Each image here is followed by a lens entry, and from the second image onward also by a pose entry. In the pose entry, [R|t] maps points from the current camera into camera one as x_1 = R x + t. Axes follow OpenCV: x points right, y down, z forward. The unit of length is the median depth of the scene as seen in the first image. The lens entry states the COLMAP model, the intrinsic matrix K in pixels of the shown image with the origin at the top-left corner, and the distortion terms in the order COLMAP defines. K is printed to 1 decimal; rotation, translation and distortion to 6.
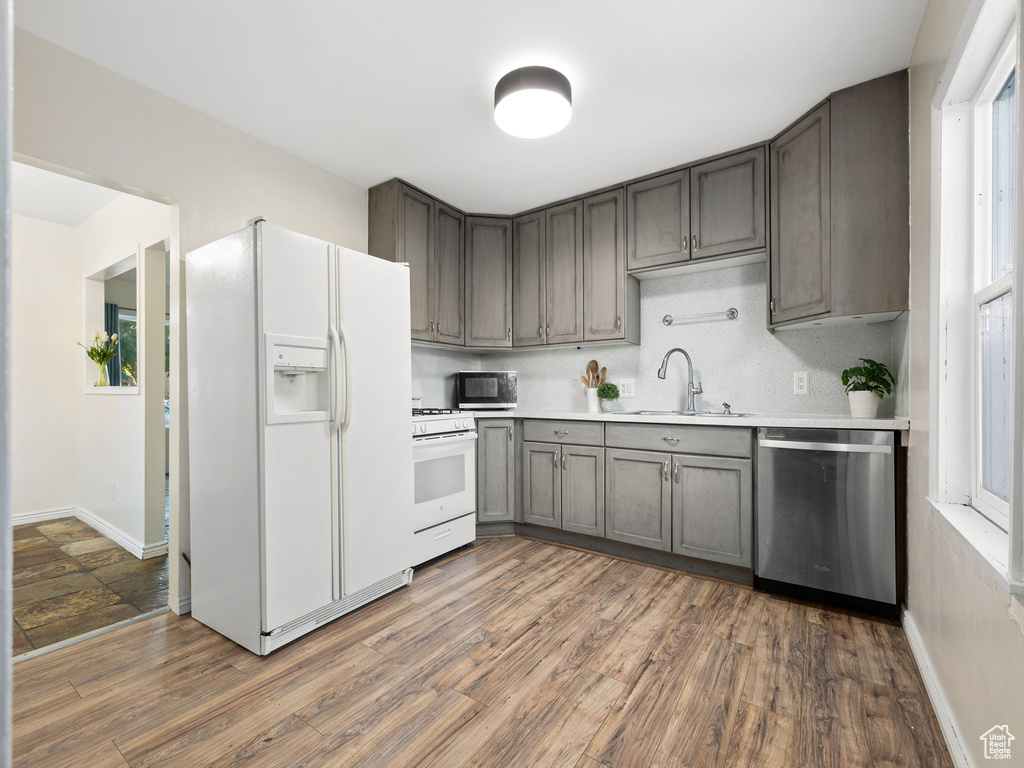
lens RADIAL K [[430.2, 0, 504.6], [0, 430.2, 398.0], [0, 0, 1]] dist [-0.002604, -0.000235]
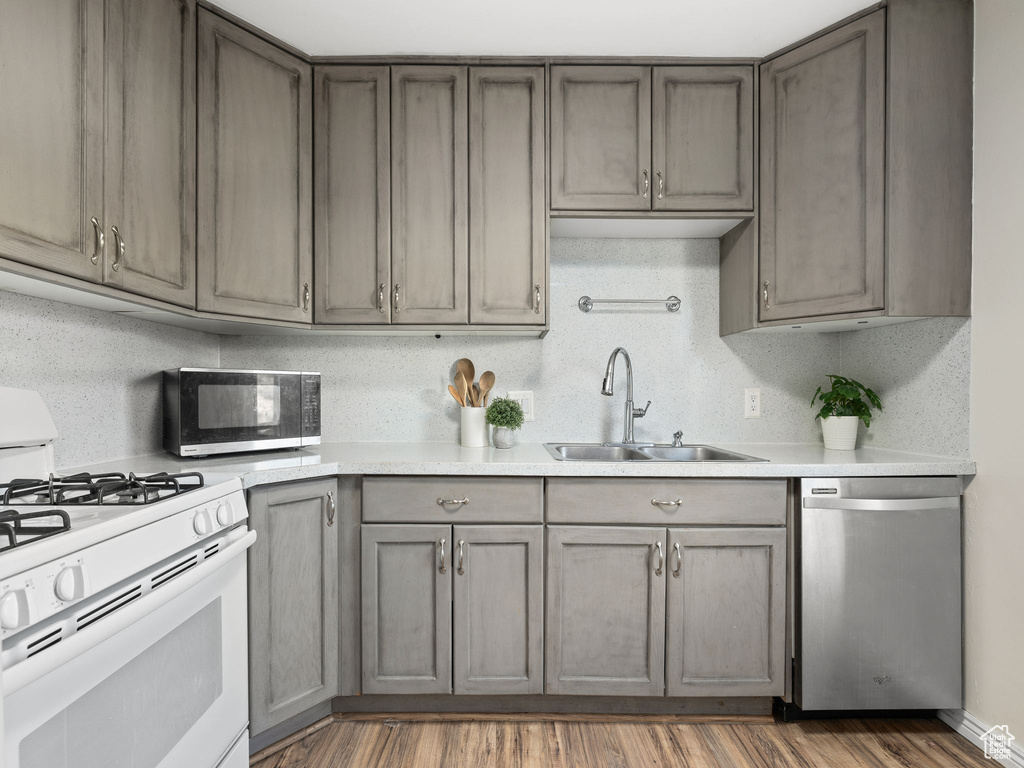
lens RADIAL K [[430.2, 0, 504.6], [0, 430.2, 398.0], [0, 0, 1]] dist [-0.002604, -0.000235]
pose [[0.811564, -0.002288, 0.584259, -0.109378], [0.000301, 0.999994, 0.003498, -0.040607], [-0.584263, -0.002663, 0.811560, 0.555153]]
